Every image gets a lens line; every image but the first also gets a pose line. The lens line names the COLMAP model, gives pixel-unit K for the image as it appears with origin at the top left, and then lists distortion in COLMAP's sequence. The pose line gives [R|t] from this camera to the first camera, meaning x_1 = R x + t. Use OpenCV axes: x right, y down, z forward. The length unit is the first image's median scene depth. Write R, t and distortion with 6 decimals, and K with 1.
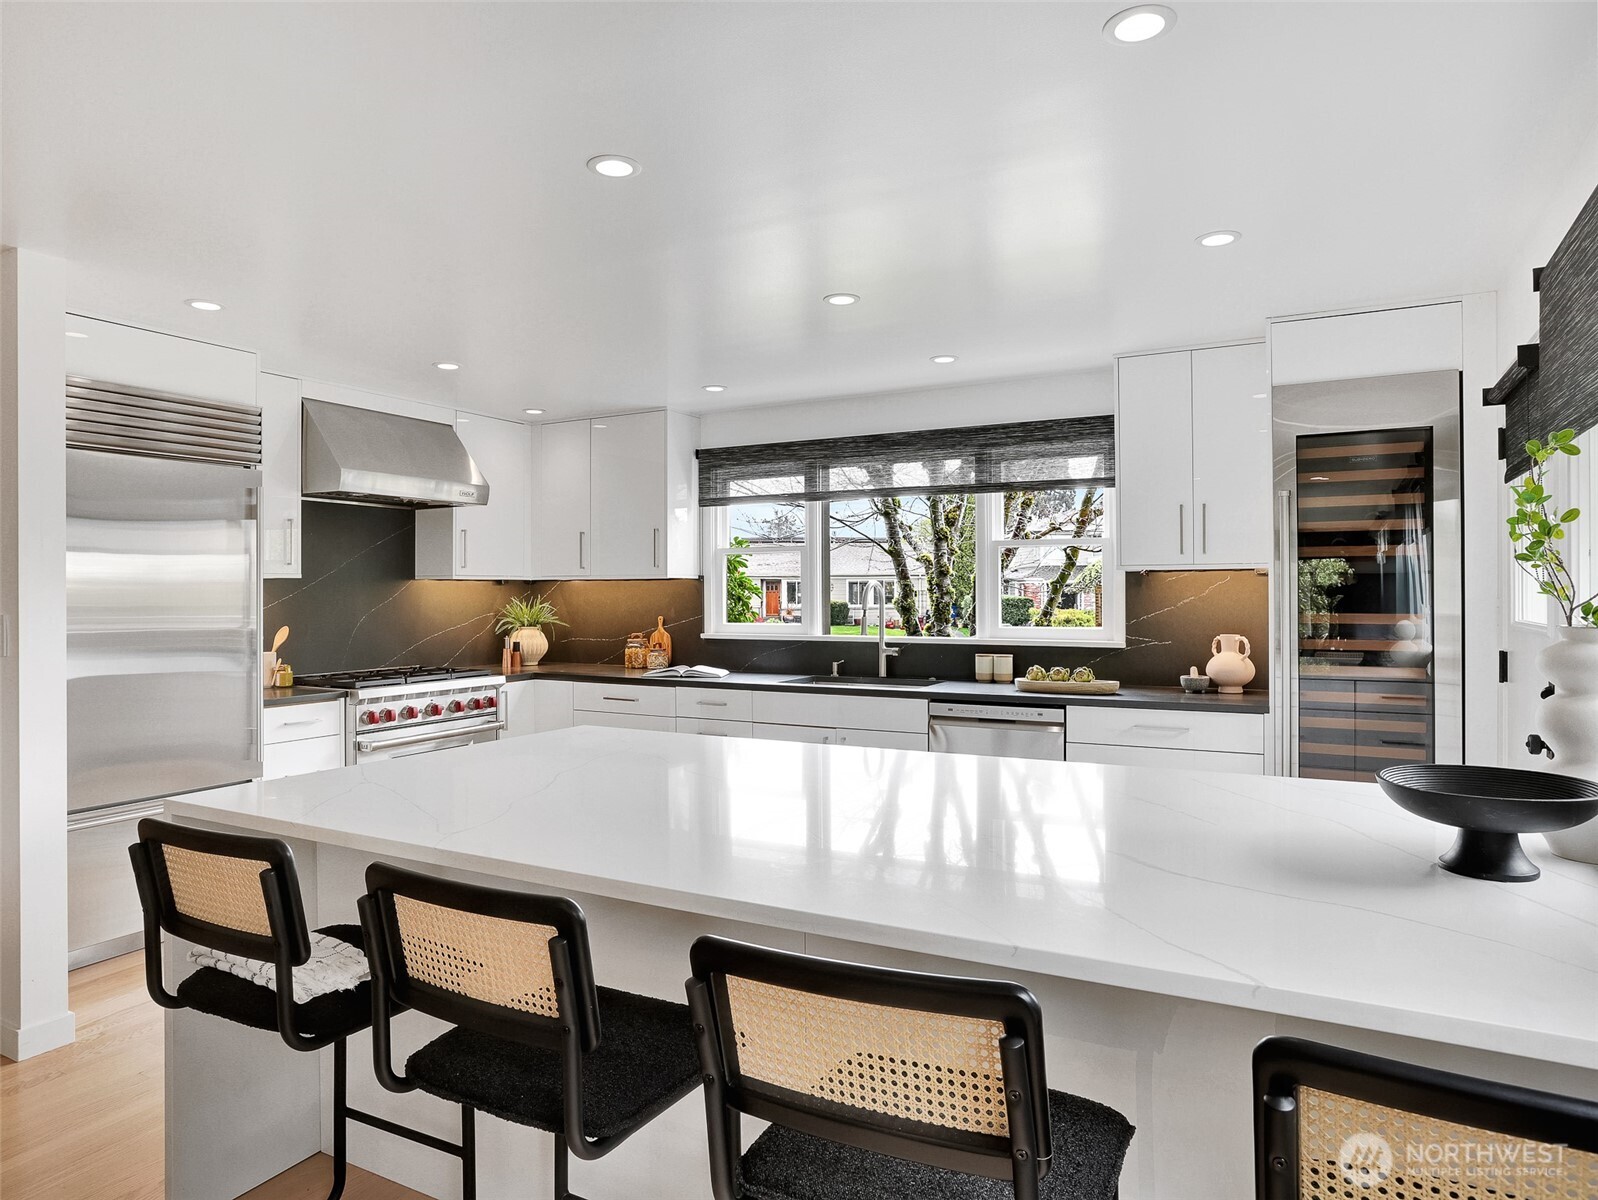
lens RADIAL K [[999.2, 0, 799.0], [0, 999.2, 600.0], [0, 0, 1]] dist [-0.049096, 0.041760]
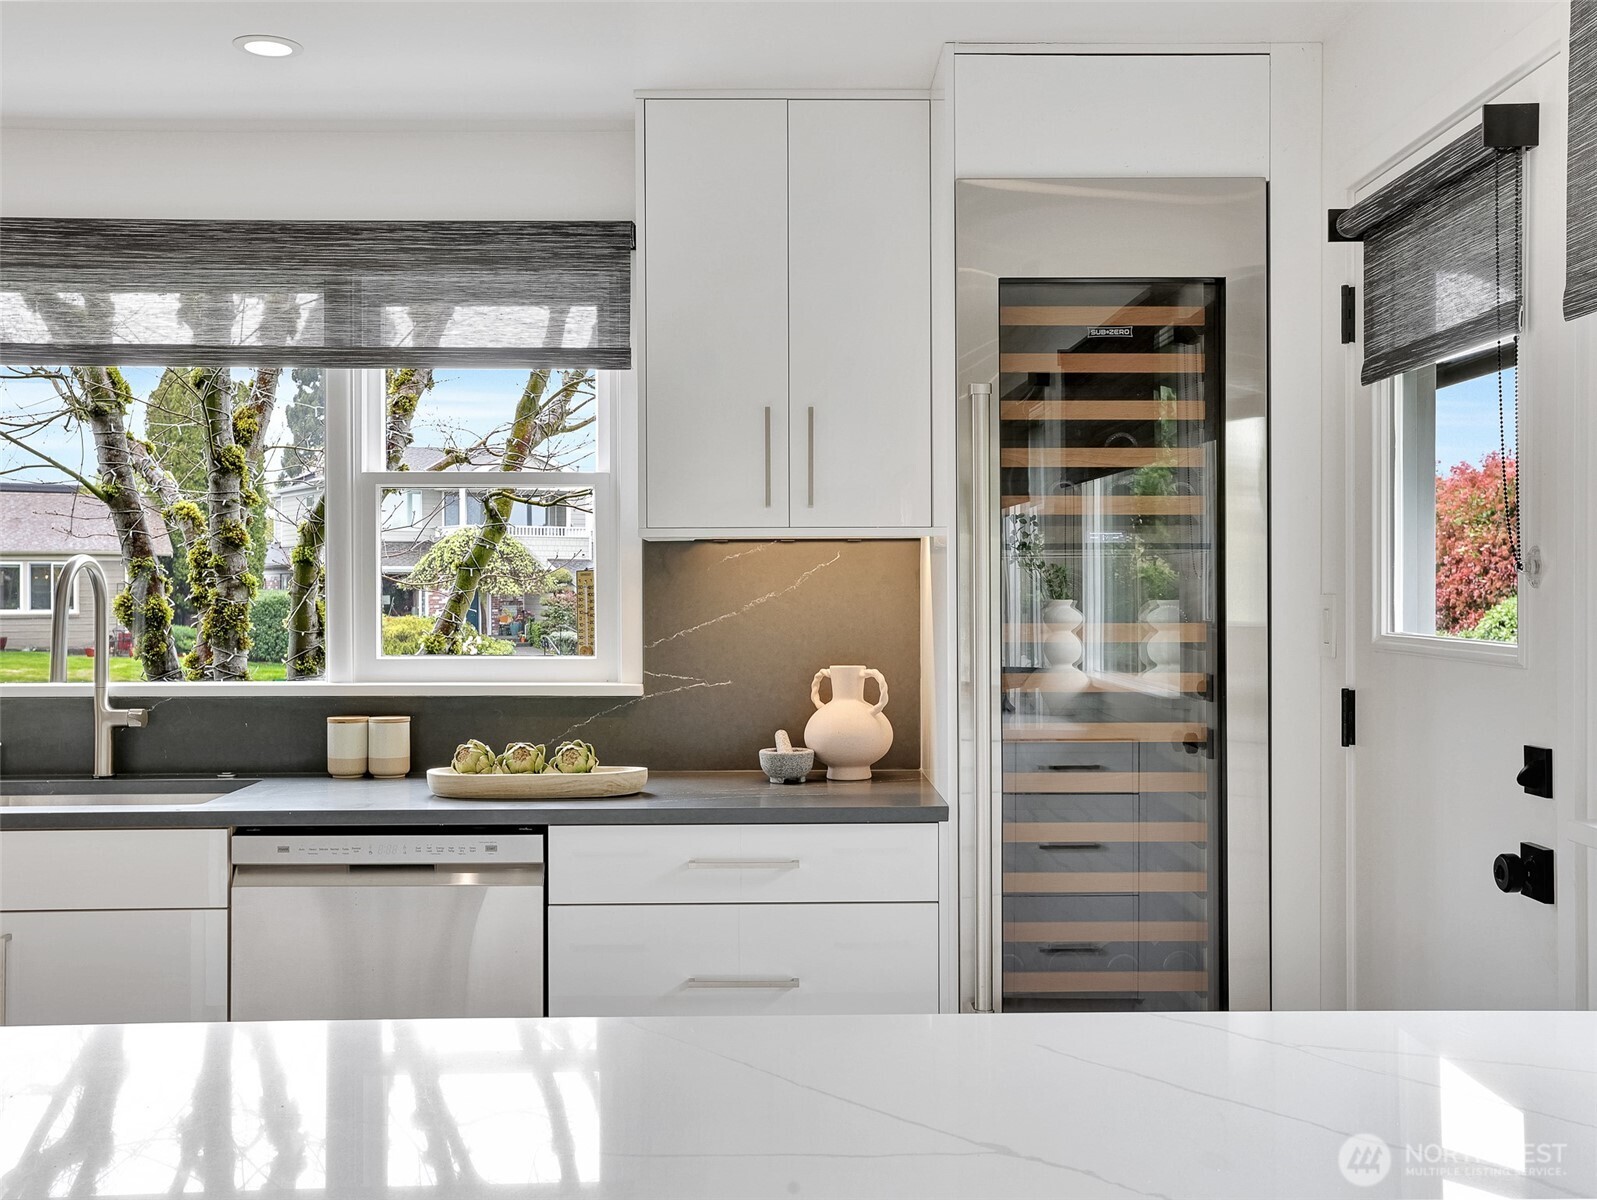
lens RADIAL K [[1690.7, 0, 806.8], [0, 1690.7, 577.1], [0, 0, 1]] dist [-0.000165, 0.126694]
pose [[0.874981, 0.005179, 0.484130, -0.006771], [0.001661, 0.999905, -0.013700, 0.000690], [-0.484154, 0.012792, 0.874889, 0.215971]]
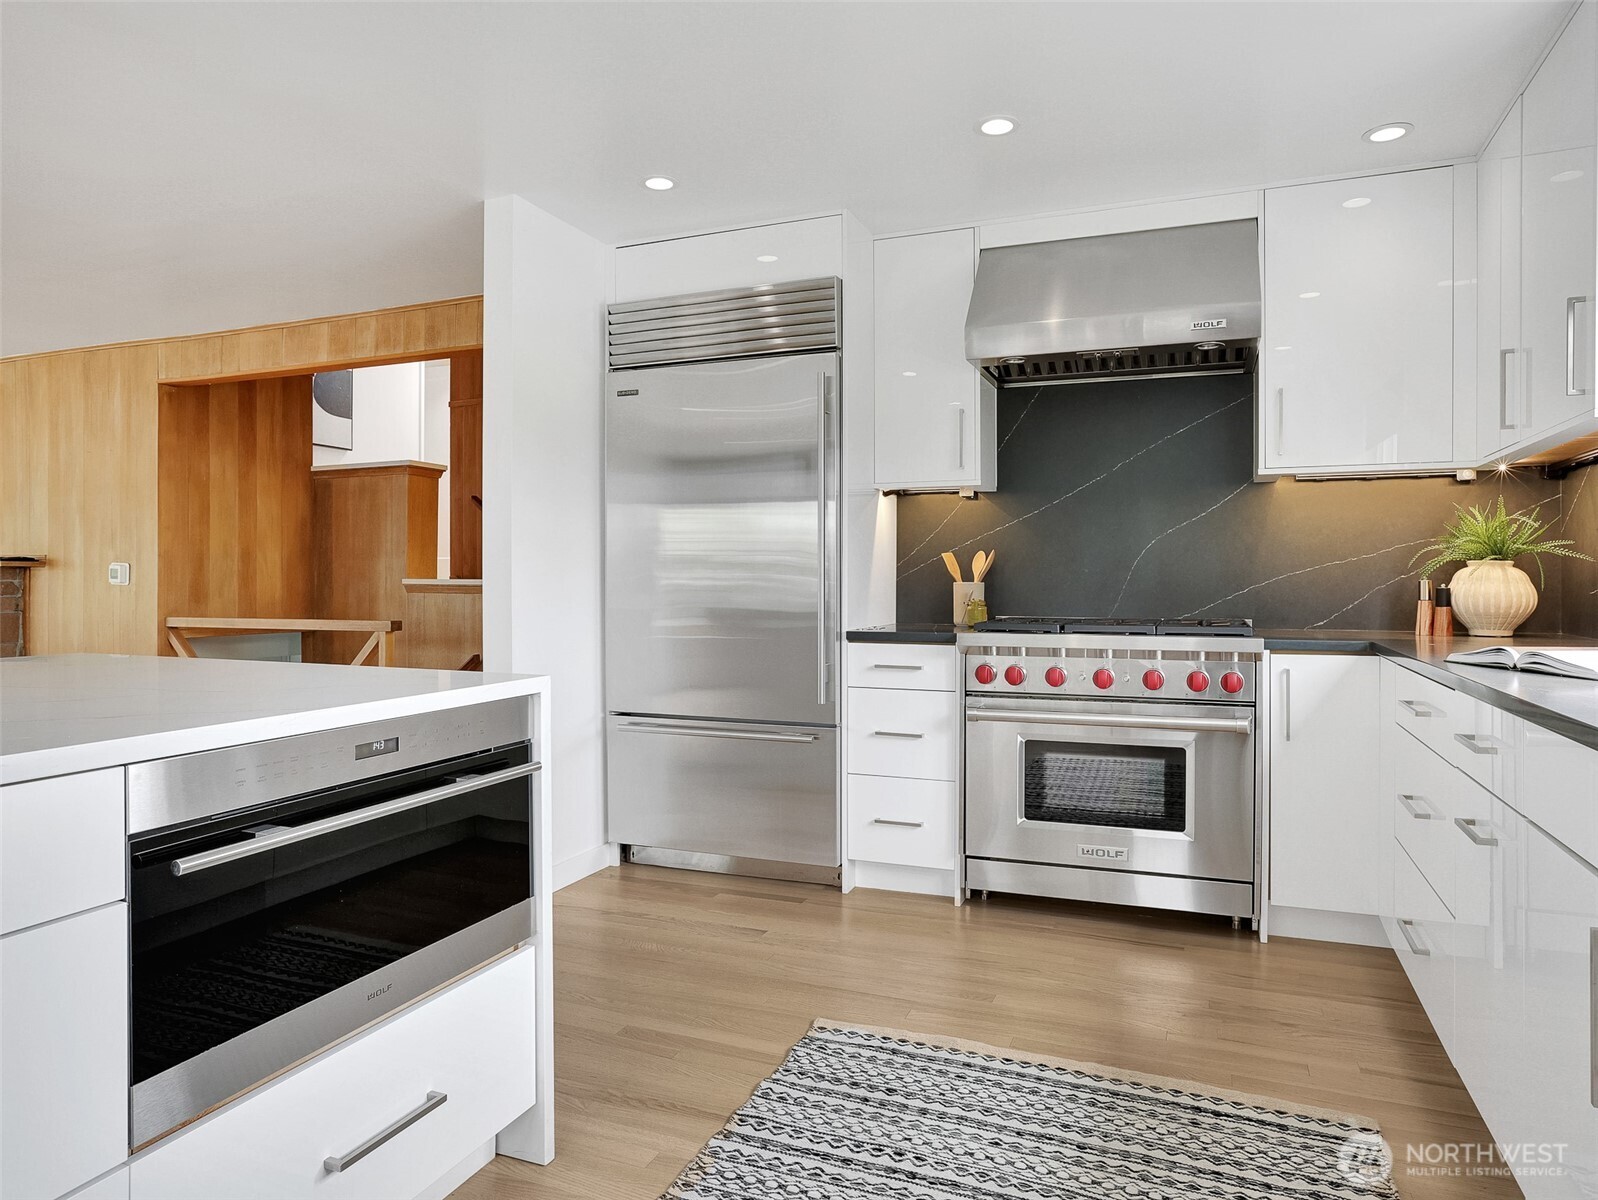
lens RADIAL K [[1013.6, 0, 795.7], [0, 1013.6, 587.0], [0, 0, 1]] dist [-0.054040, 0.046562]
pose [[0.104132, 0.011308, -0.994499, 0.248855], [-0.007274, 0.999917, 0.010608, 0.047203], [0.994537, 0.006129, 0.104206, 0.740056]]
